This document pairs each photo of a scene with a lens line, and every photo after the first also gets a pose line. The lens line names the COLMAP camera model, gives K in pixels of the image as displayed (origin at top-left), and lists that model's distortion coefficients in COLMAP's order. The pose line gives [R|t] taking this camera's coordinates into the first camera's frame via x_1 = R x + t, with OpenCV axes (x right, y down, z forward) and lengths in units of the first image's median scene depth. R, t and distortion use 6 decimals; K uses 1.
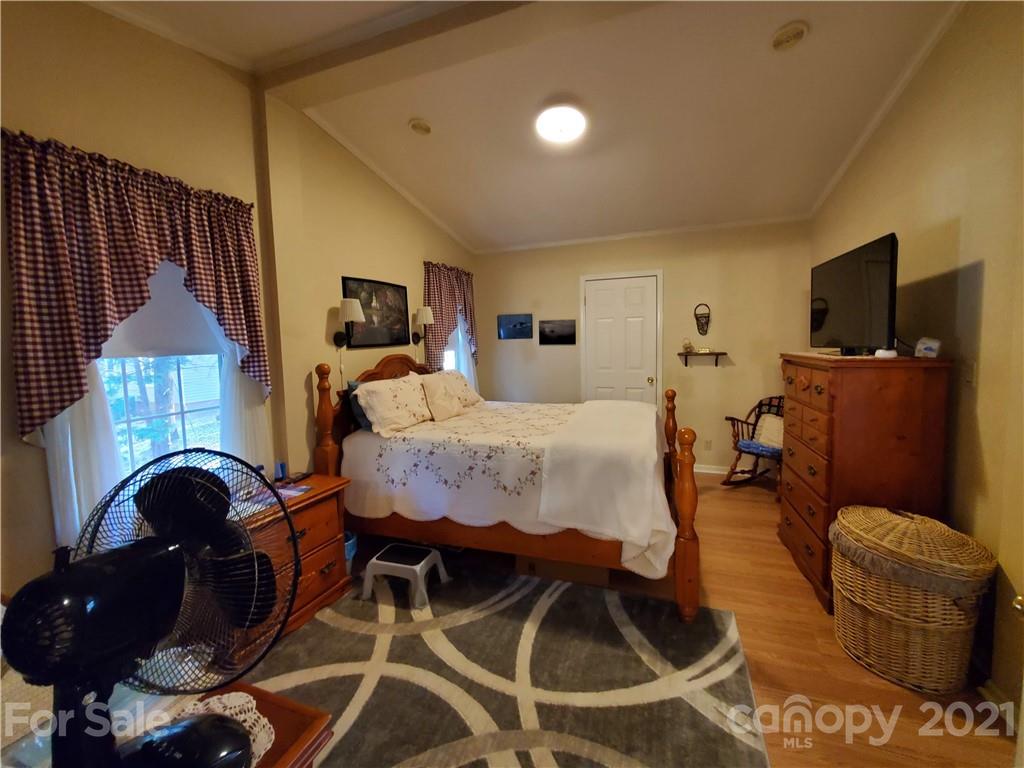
lens RADIAL K [[409.5, 0, 516.8], [0, 409.5, 359.6], [0, 0, 1]] dist [0.001053, 0.000013]
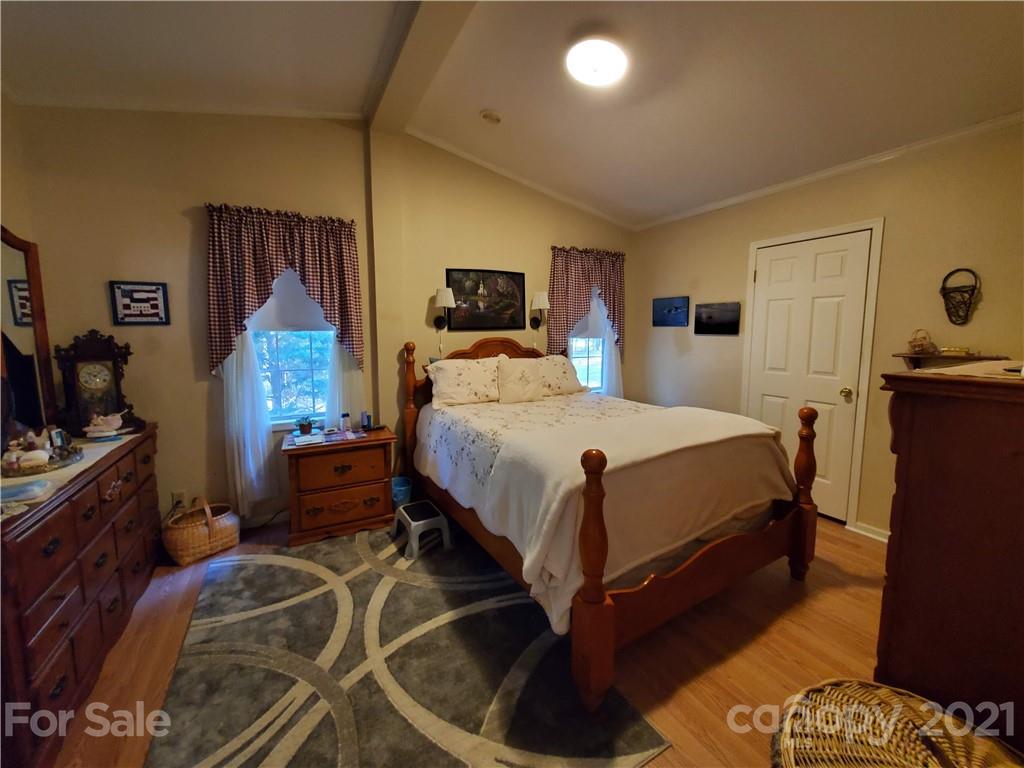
lens RADIAL K [[409.5, 0, 516.8], [0, 409.5, 359.6], [0, 0, 1]] dist [0.001053, 0.000013]
pose [[0.759402, 0.070927, -0.646744, 0.497488], [-0.050646, 0.997468, 0.049922, -0.012647], [0.648647, -0.005156, 0.761072, 0.239517]]
